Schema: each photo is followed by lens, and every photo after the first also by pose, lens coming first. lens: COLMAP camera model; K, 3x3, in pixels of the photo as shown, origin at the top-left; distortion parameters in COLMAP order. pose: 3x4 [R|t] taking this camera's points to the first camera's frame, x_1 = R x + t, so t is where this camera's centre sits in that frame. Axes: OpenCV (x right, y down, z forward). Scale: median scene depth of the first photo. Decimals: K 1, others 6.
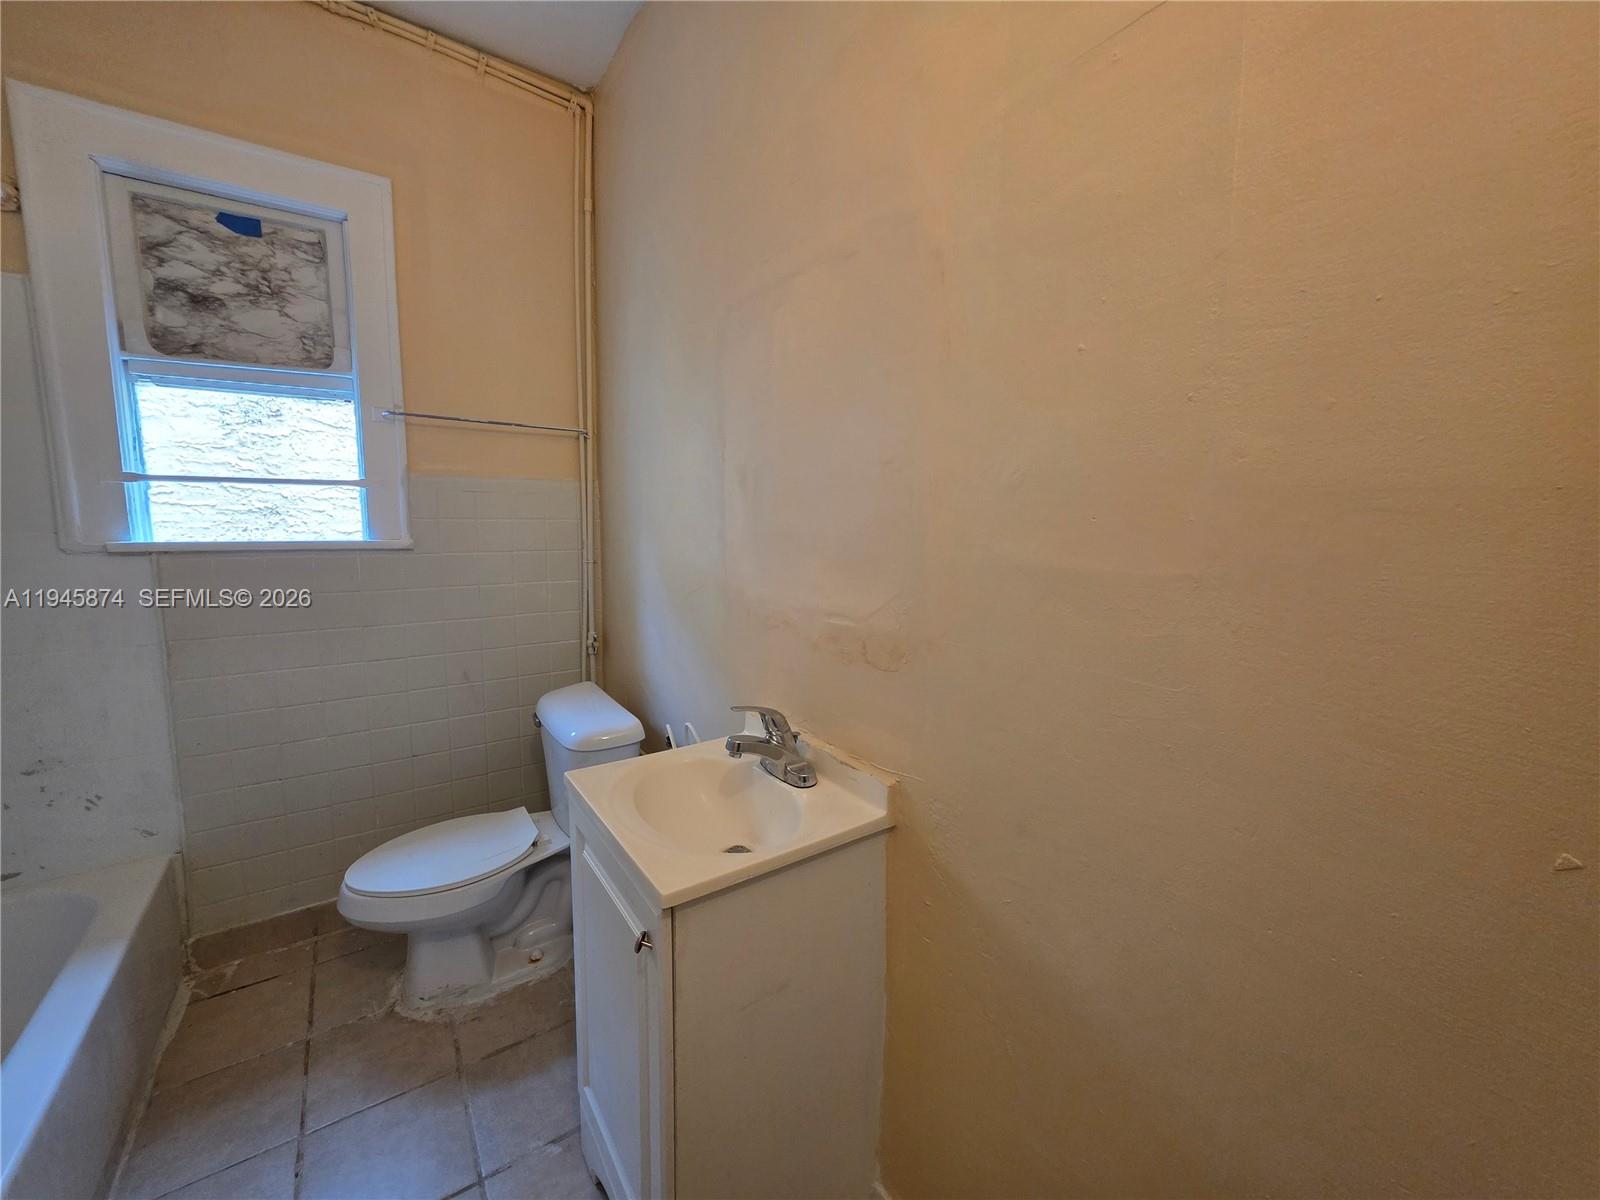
lens RADIAL K [[639.7, 0, 795.9], [0, 639.7, 593.5], [0, 0, 1]] dist [0.001703, -0.000259]
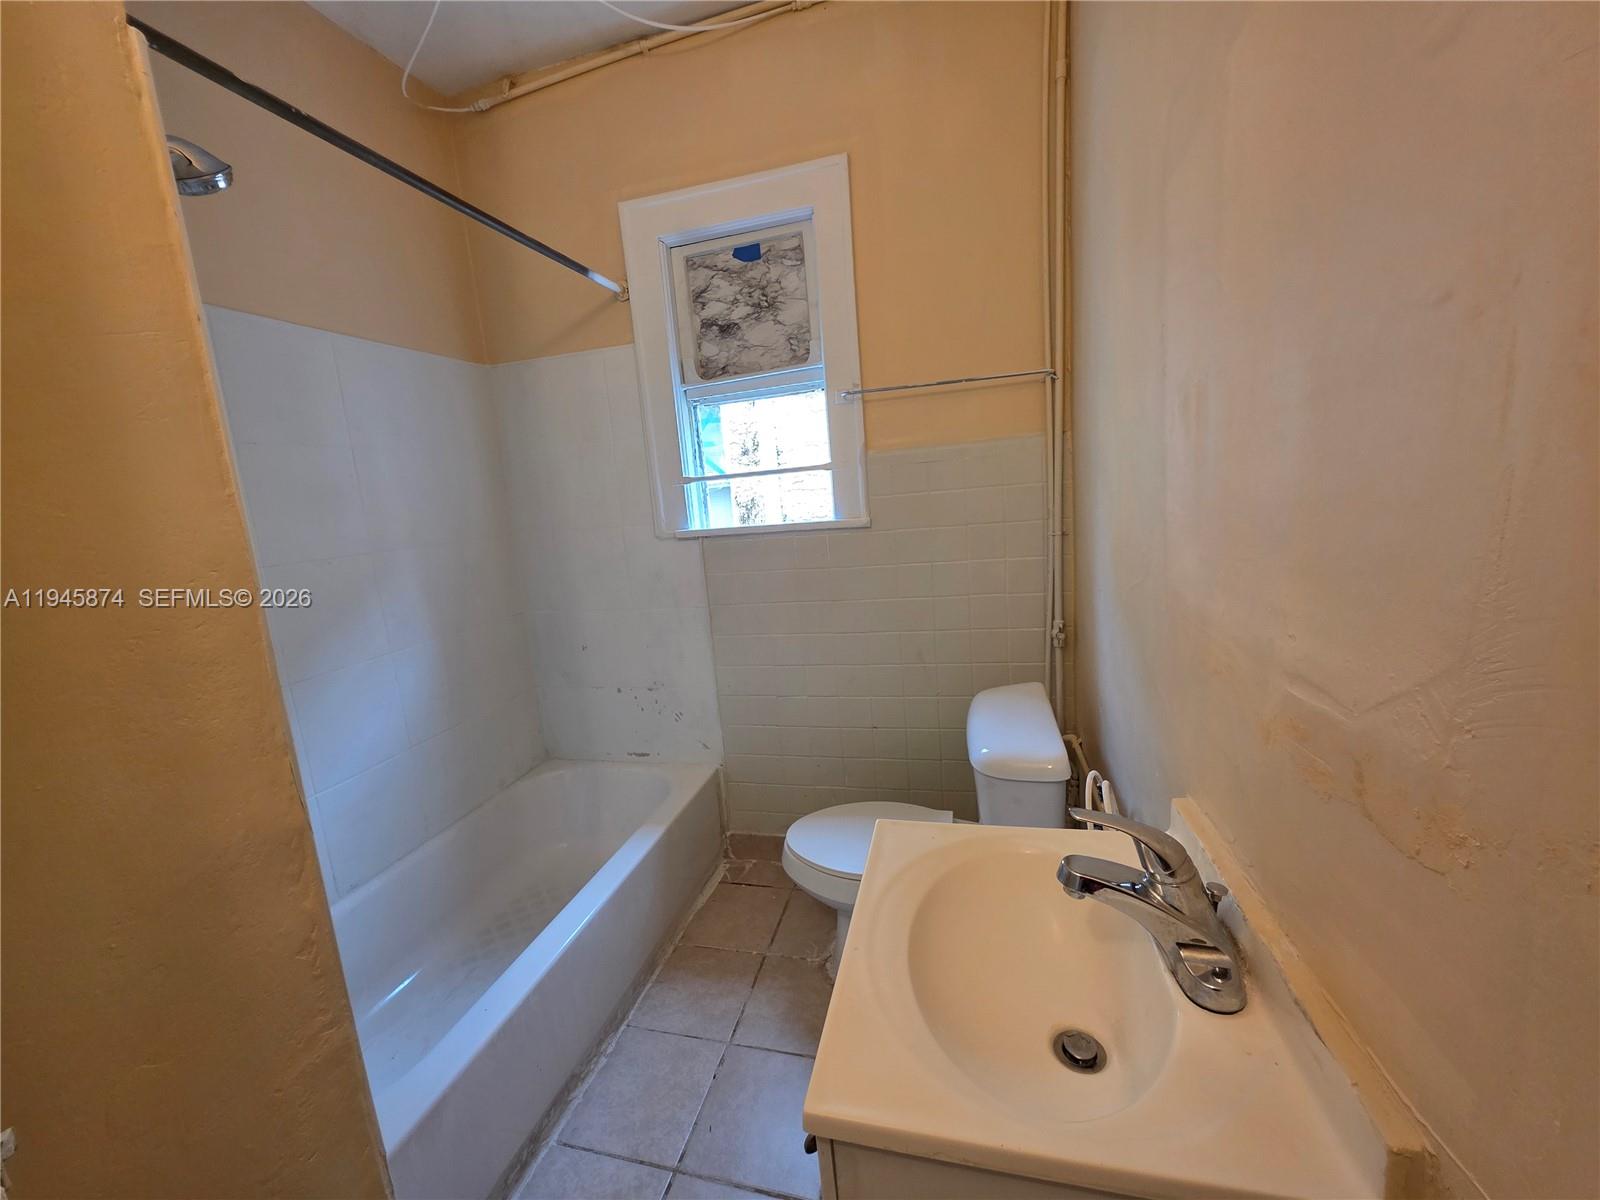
lens RADIAL K [[639.7, 0, 795.9], [0, 639.7, 593.5], [0, 0, 1]] dist [0.001703, -0.000259]
pose [[0.642387, 0.055910, -0.764338, 0.114154], [-0.003871, 0.997559, 0.069717, -0.038216], [0.766371, -0.041826, 0.641035, 0.288921]]
